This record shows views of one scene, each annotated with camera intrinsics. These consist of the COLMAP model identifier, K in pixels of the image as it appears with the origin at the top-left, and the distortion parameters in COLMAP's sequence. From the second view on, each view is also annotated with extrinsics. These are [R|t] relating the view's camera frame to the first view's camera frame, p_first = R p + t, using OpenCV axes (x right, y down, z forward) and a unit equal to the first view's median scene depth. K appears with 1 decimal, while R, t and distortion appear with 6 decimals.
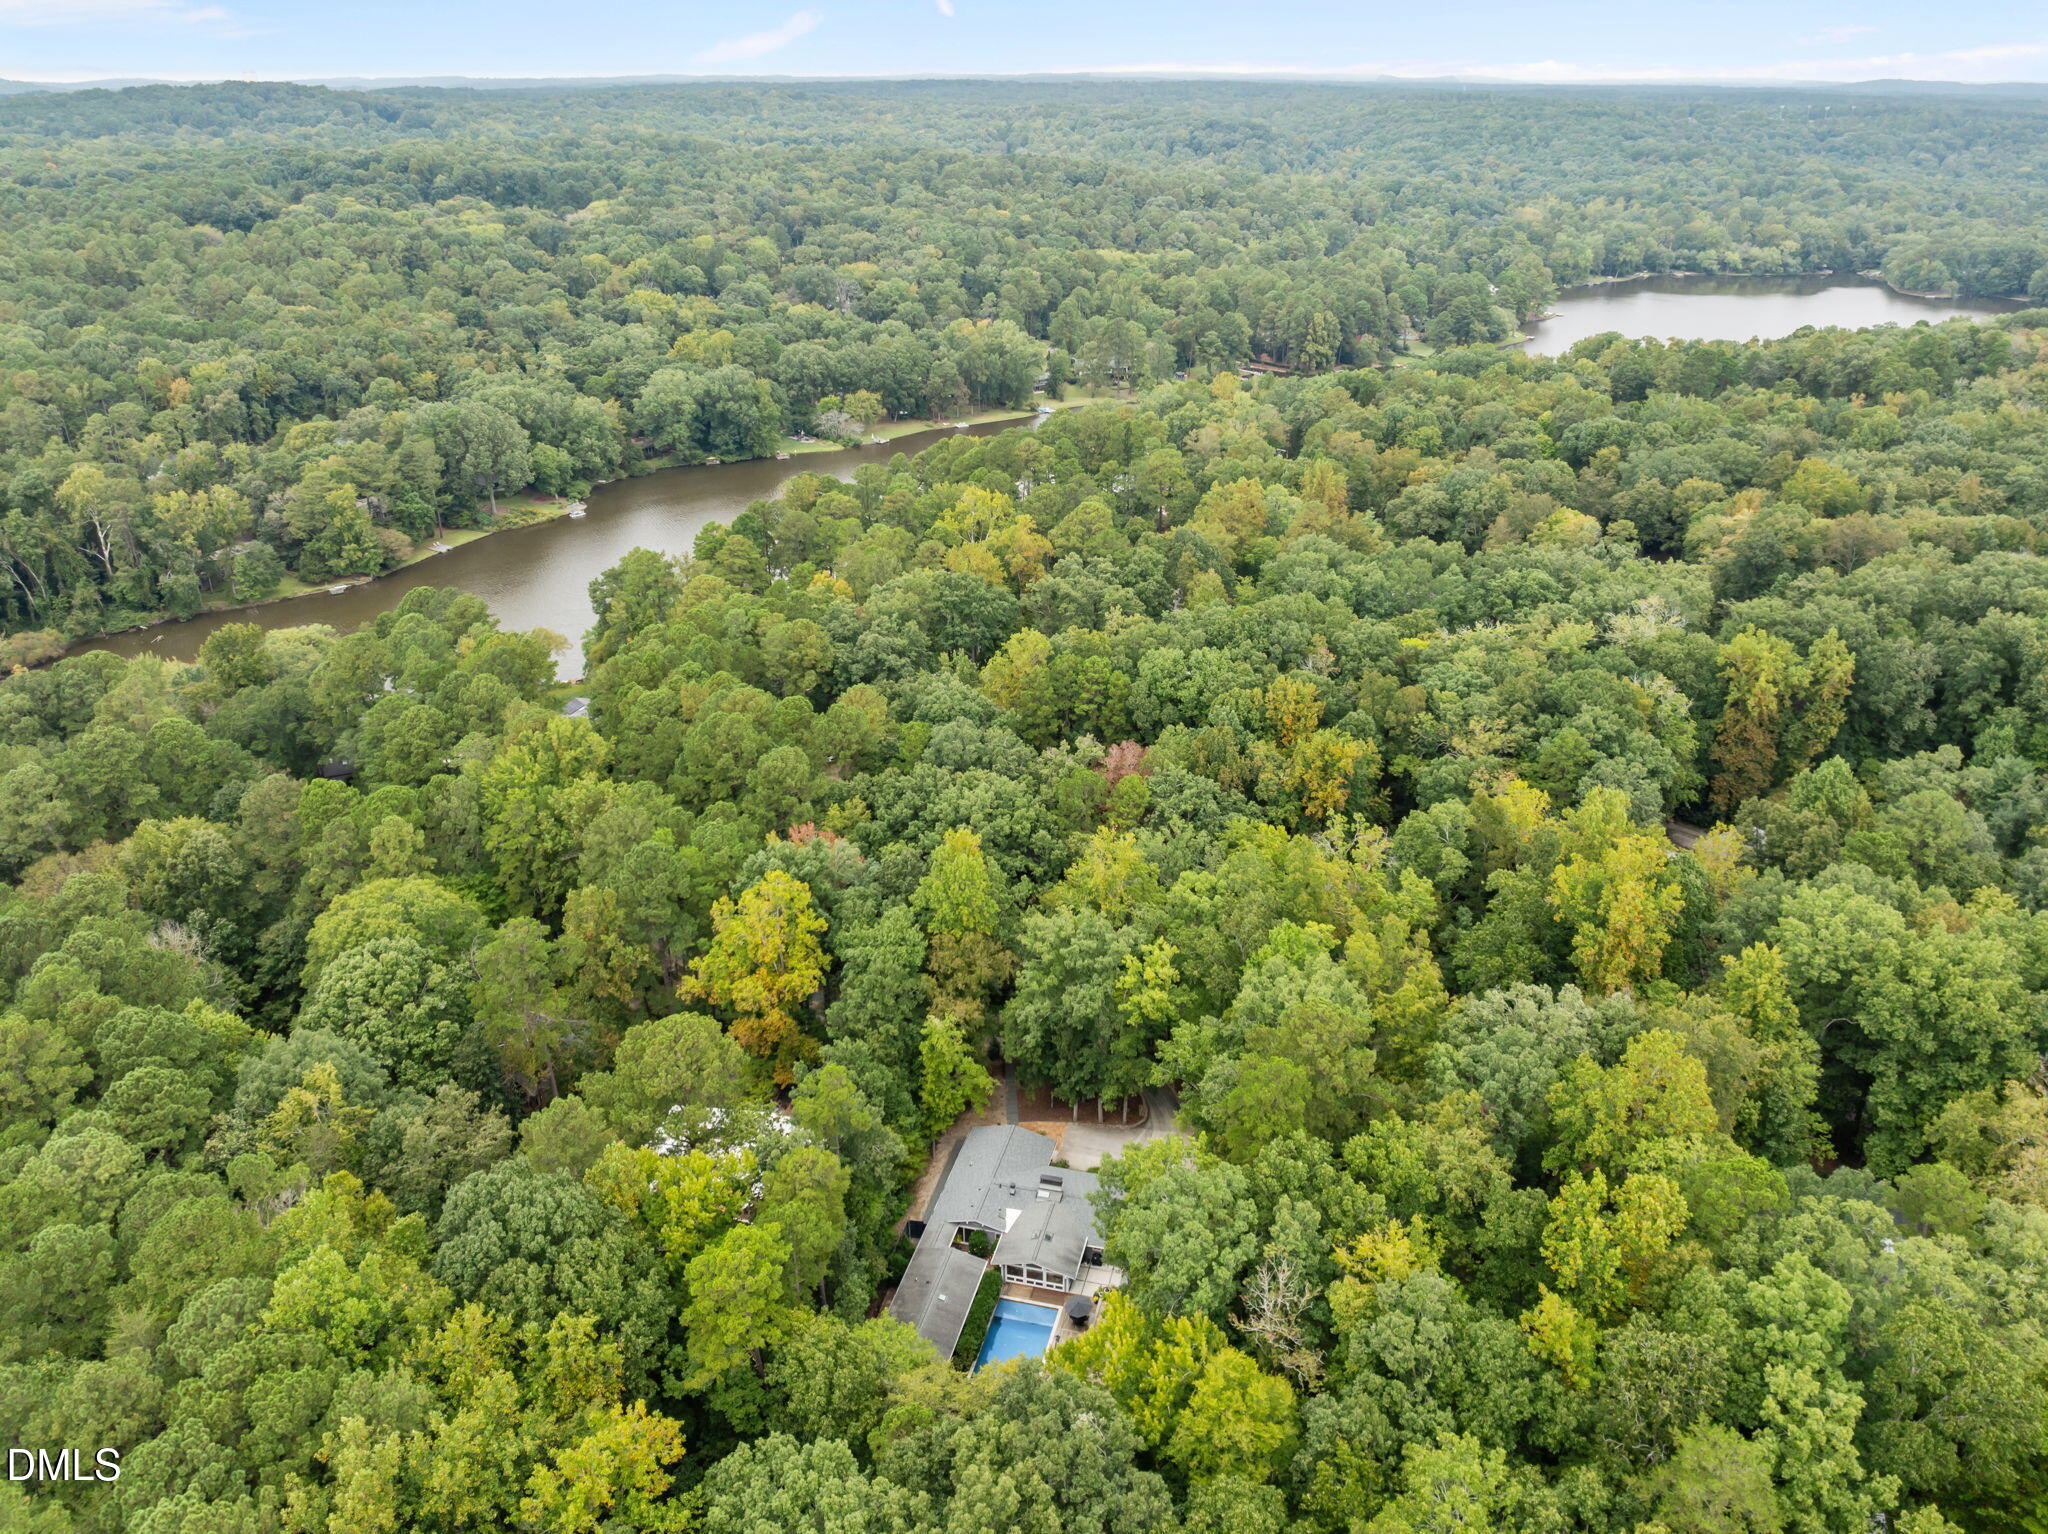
lens RADIAL K [[1458.9, 0, 1025.6], [0, 1458.9, 758.4], [0, 0, 1]] dist [-0.039589, 0.000385]
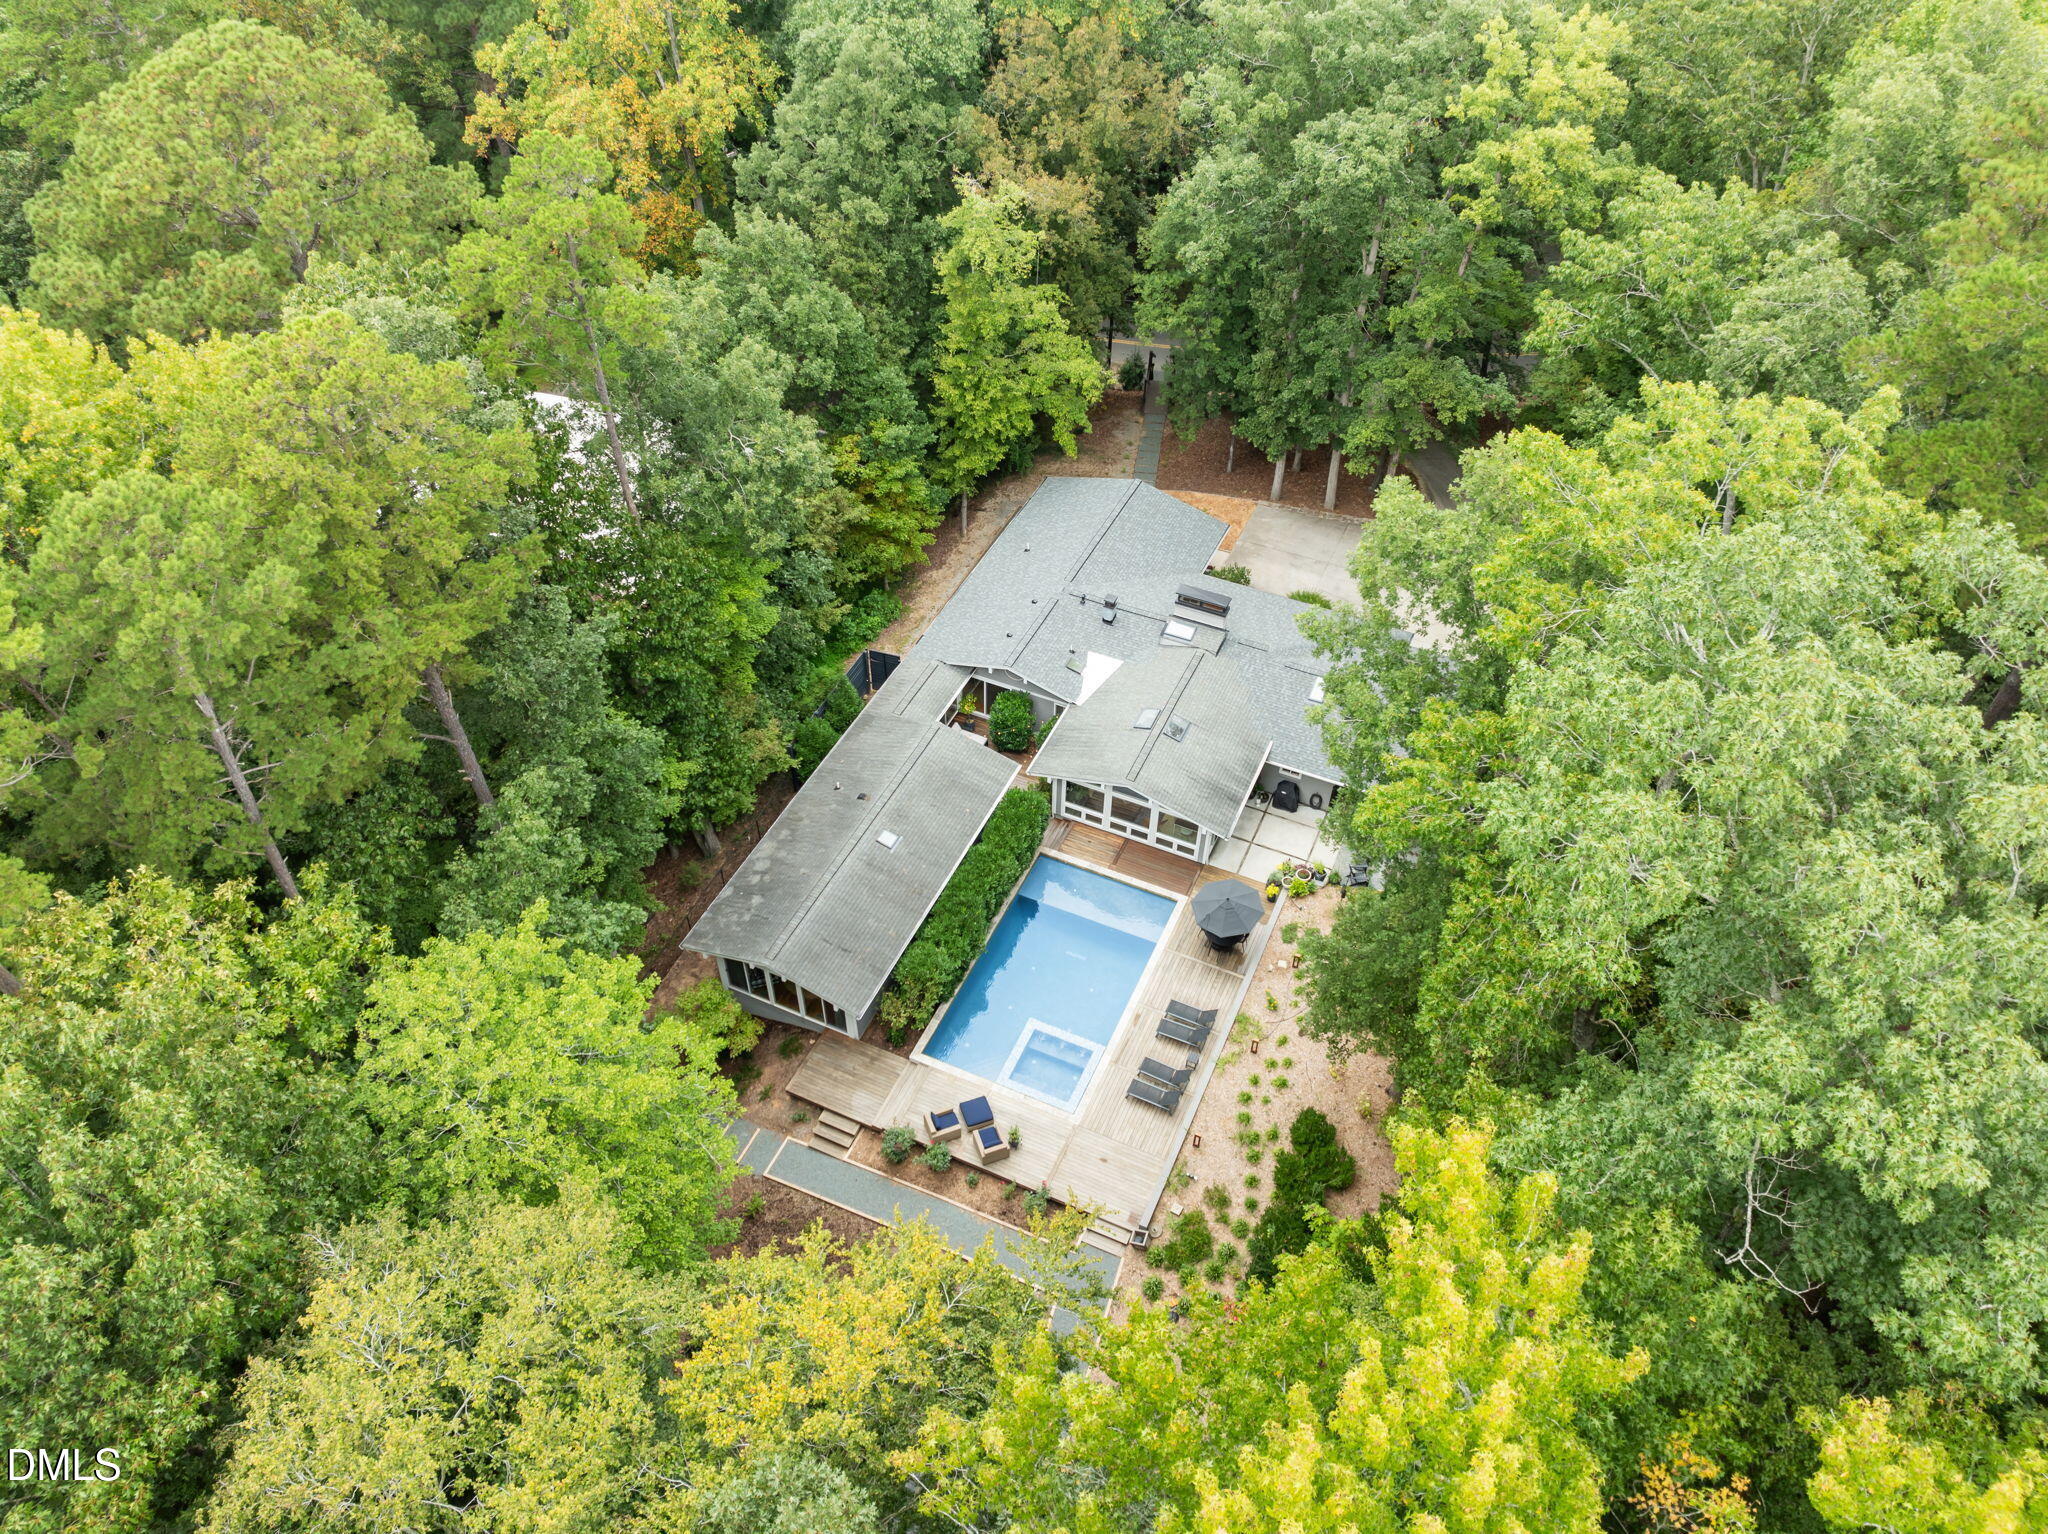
lens RADIAL K [[1458.9, 0, 1029.0], [0, 1458.9, 757.5], [0, 0, 1]] dist [-0.039589, 0.000385]
pose [[0.986062, 0.134923, -0.097348, 0.015184], [-0.092939, 0.932000, 0.350340, 0.190792], [0.137998, -0.336410, 0.931550, 0.590013]]
